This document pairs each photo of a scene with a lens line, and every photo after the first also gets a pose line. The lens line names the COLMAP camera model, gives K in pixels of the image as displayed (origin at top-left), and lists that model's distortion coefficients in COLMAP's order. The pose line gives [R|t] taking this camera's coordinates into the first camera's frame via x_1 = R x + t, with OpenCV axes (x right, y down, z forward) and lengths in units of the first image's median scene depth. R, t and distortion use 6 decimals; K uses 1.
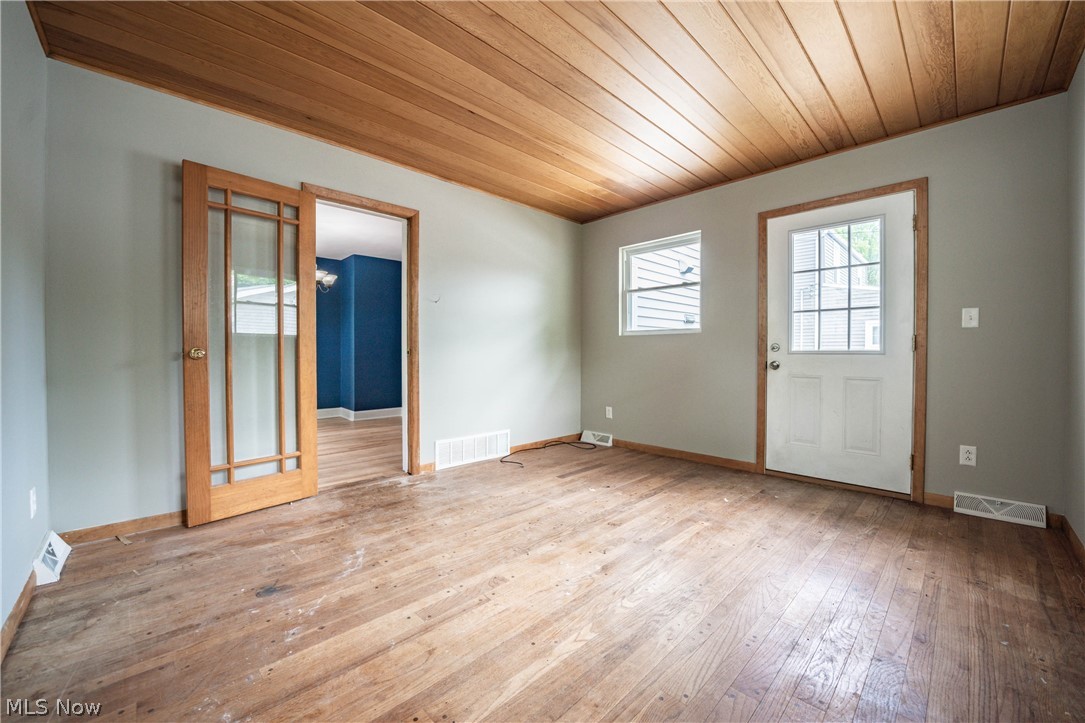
lens RADIAL K [[419.3, 0, 531.0], [0, 419.3, 356.9], [0, 0, 1]] dist [-0.022711, 0.000240]
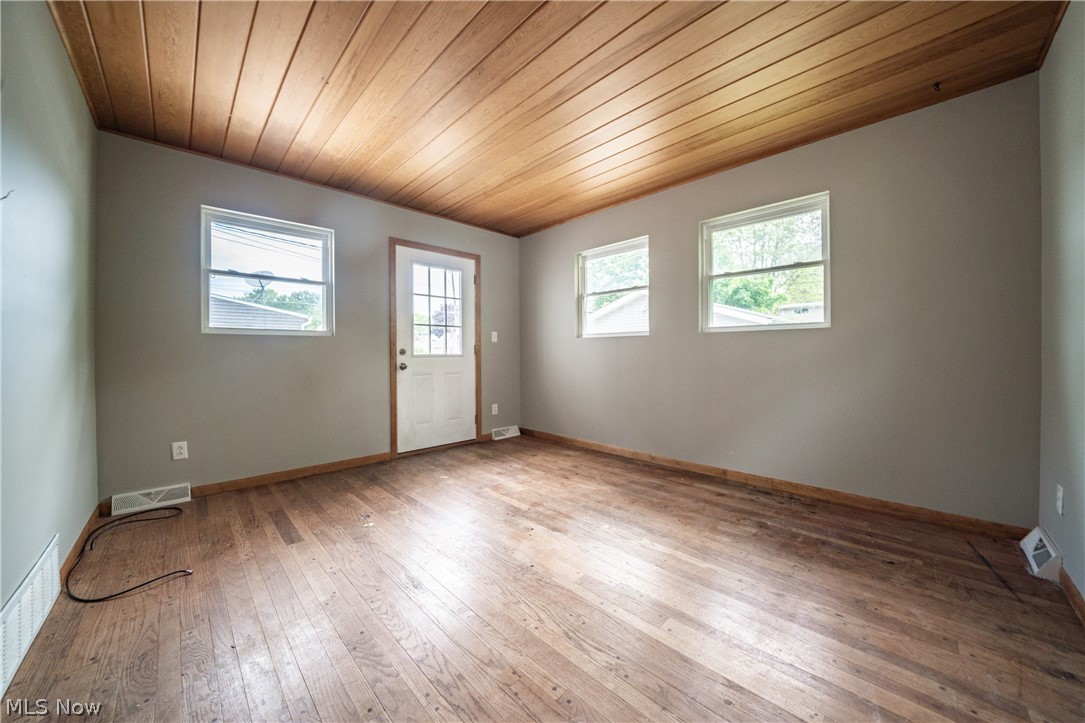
lens RADIAL K [[386.7, 0, 537.3], [0, 386.7, 359.3], [0, 0, 1]] dist [-0.019603, 0.000019]
pose [[-0.007193, -0.013930, 0.999877, -0.621219], [0.017218, 0.999753, 0.014052, -0.011543], [-0.999826, 0.017317, -0.006951, 0.688795]]
